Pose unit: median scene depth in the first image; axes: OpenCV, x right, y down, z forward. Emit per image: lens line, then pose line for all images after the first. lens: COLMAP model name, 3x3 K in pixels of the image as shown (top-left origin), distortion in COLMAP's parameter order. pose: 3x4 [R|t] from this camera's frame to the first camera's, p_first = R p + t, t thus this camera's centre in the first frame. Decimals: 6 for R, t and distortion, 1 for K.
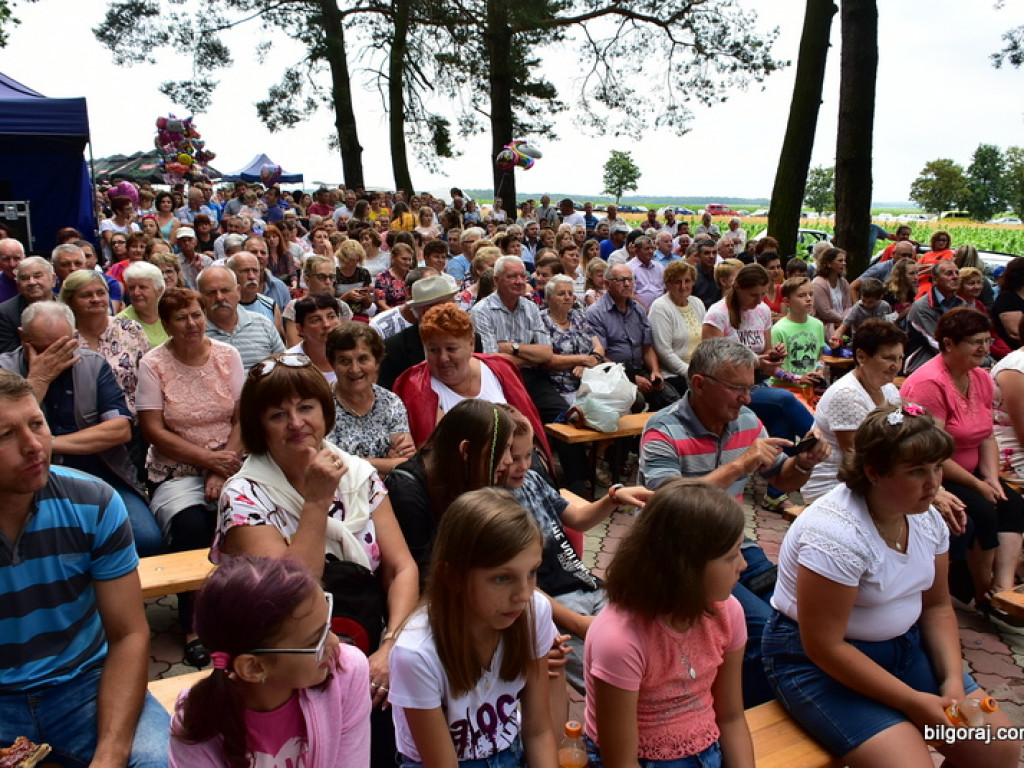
lens RADIAL K [[861.0, 0, 514.1], [0, 861.0, 397.6], [0, 0, 1]] dist [-0.042396, -0.021582]
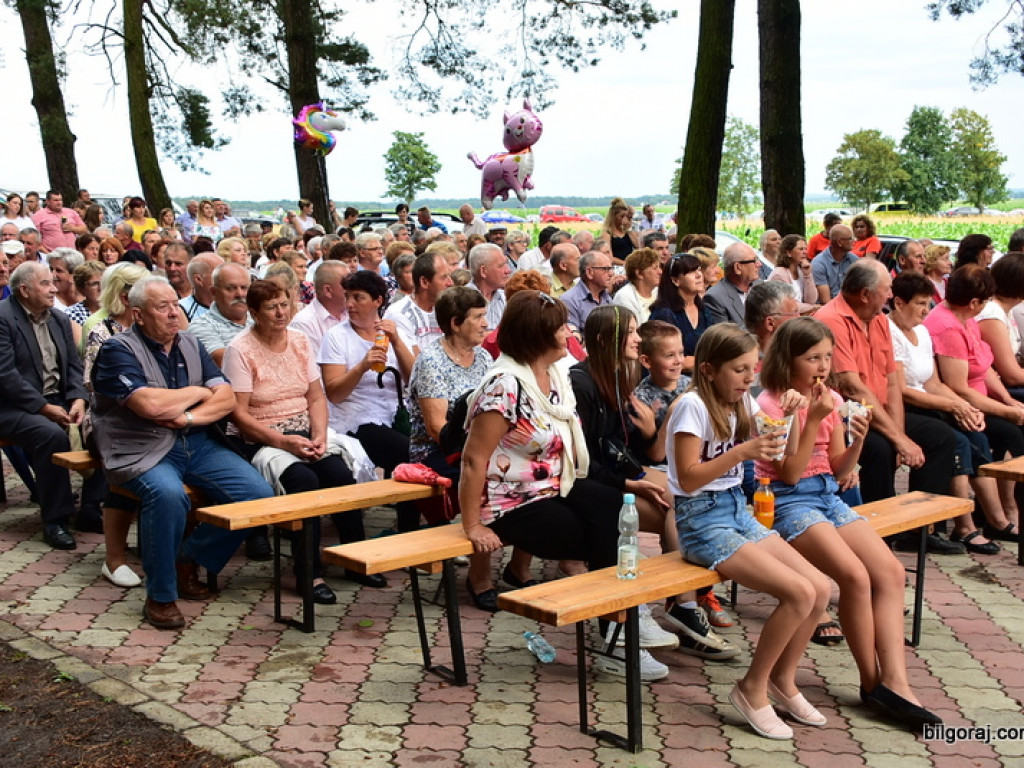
lens RADIAL K [[1376.1, 0, 512.3], [0, 1376.1, 407.8], [0, 0, 1]] dist [-0.032593, 0.149990]
pose [[0.978050, -0.061080, 0.199218, -0.073672], [0.077220, 0.994244, -0.074275, 0.033291], [-0.193534, 0.088028, 0.977136, -0.124232]]
